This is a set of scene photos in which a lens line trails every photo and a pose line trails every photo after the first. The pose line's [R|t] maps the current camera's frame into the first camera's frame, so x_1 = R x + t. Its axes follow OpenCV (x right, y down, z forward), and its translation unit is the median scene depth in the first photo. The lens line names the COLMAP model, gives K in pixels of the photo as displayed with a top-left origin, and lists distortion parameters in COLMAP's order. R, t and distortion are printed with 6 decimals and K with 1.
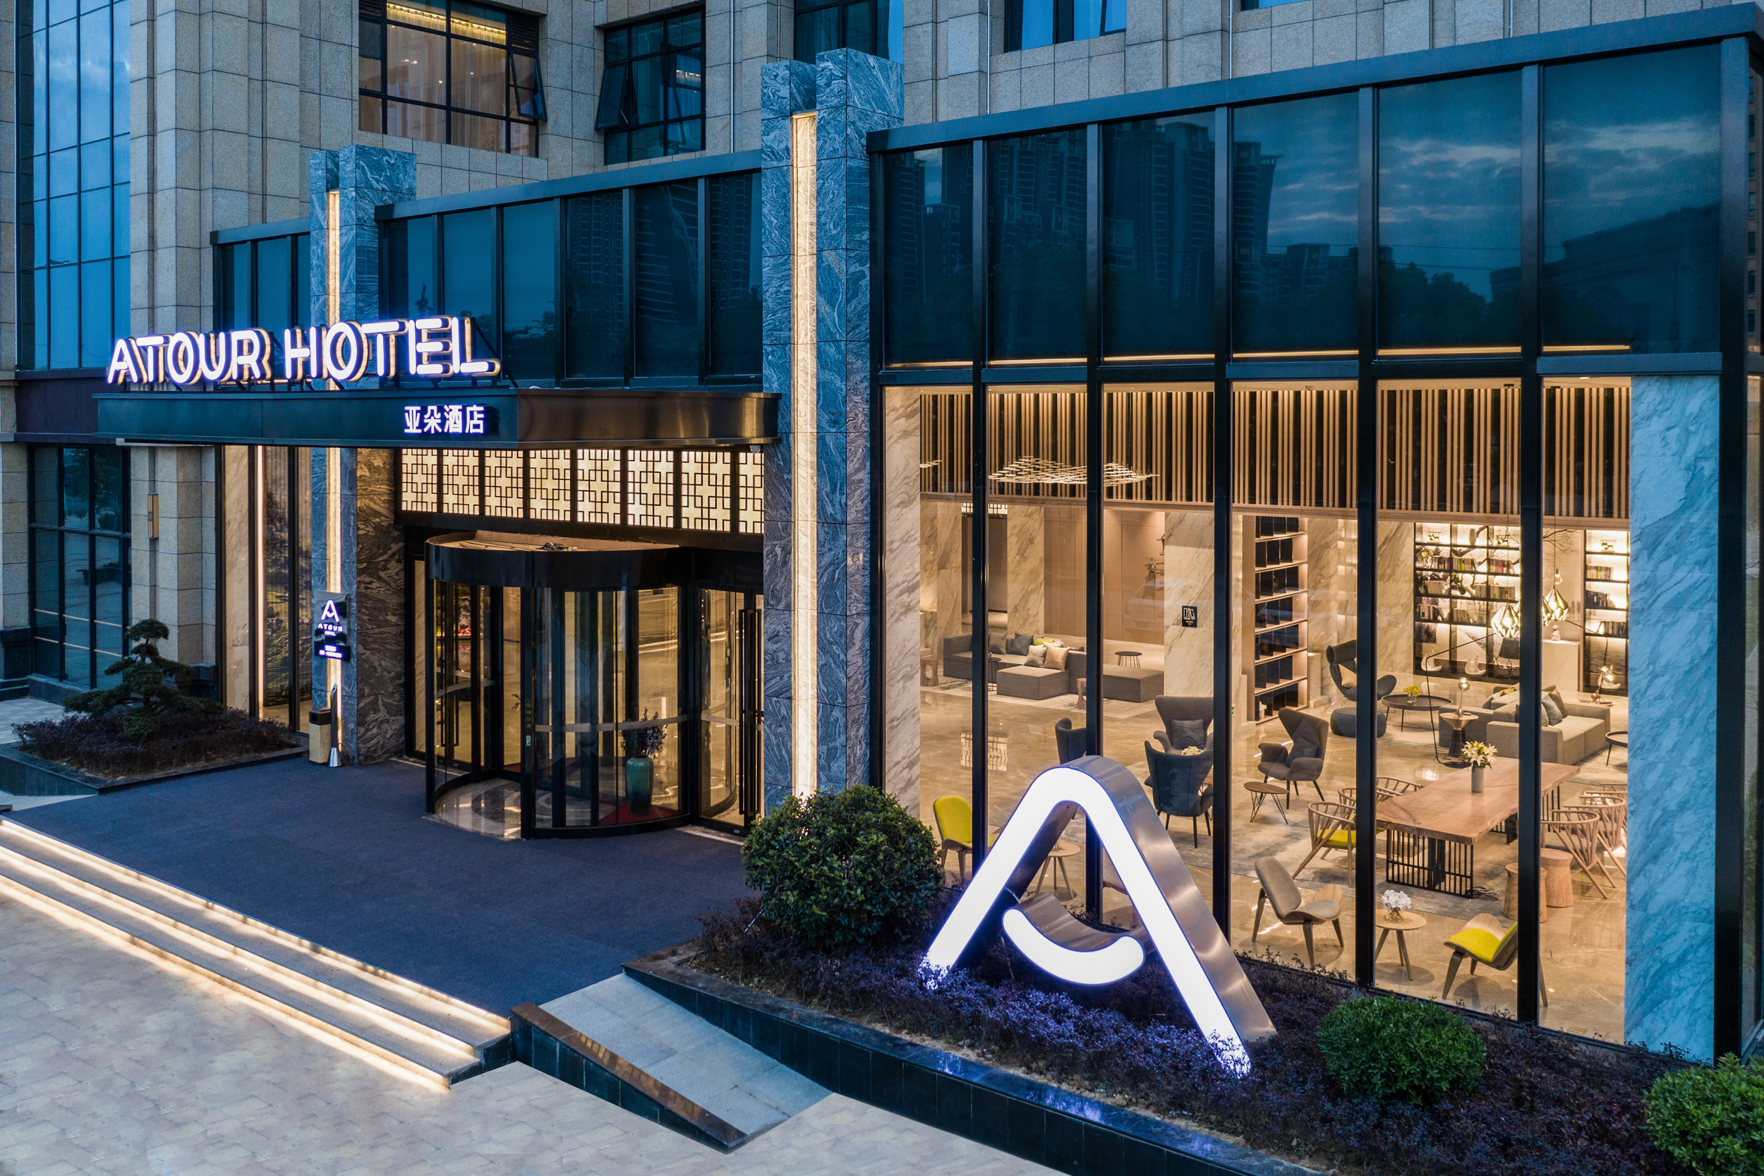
lens RADIAL K [[1541.5, 0, 848.6], [0, 1541.5, 442.9], [0, 0, 1]] dist [-0.010832, 0.010001]
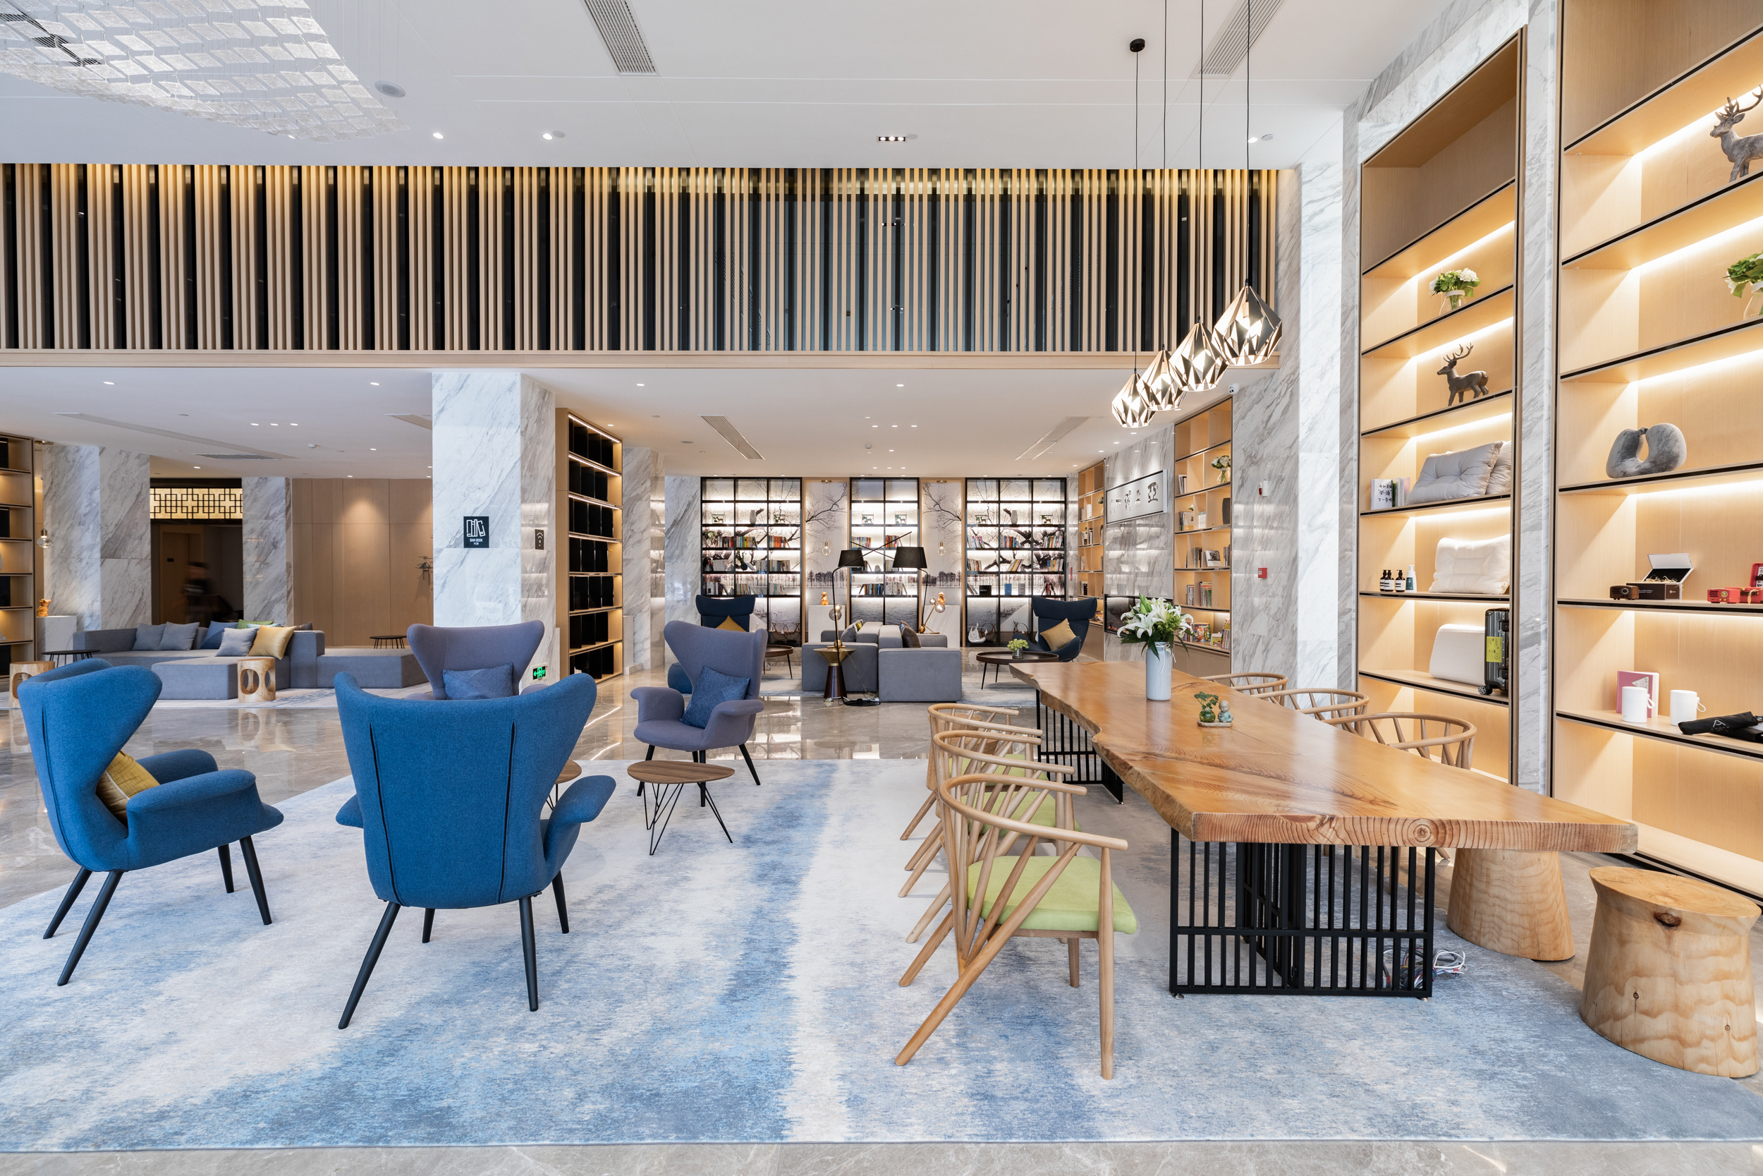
lens RADIAL K [[804.4, 0, 885.7], [0, 804.4, 582.7], [0, 0, 1]] dist [0.004557, 0.000570]
pose [[0.763854, -0.007134, 0.645350, 0.179639], [0.009192, 0.999958, 0.000174, 0.183915], [-0.645324, 0.005799, 0.763887, 0.844773]]
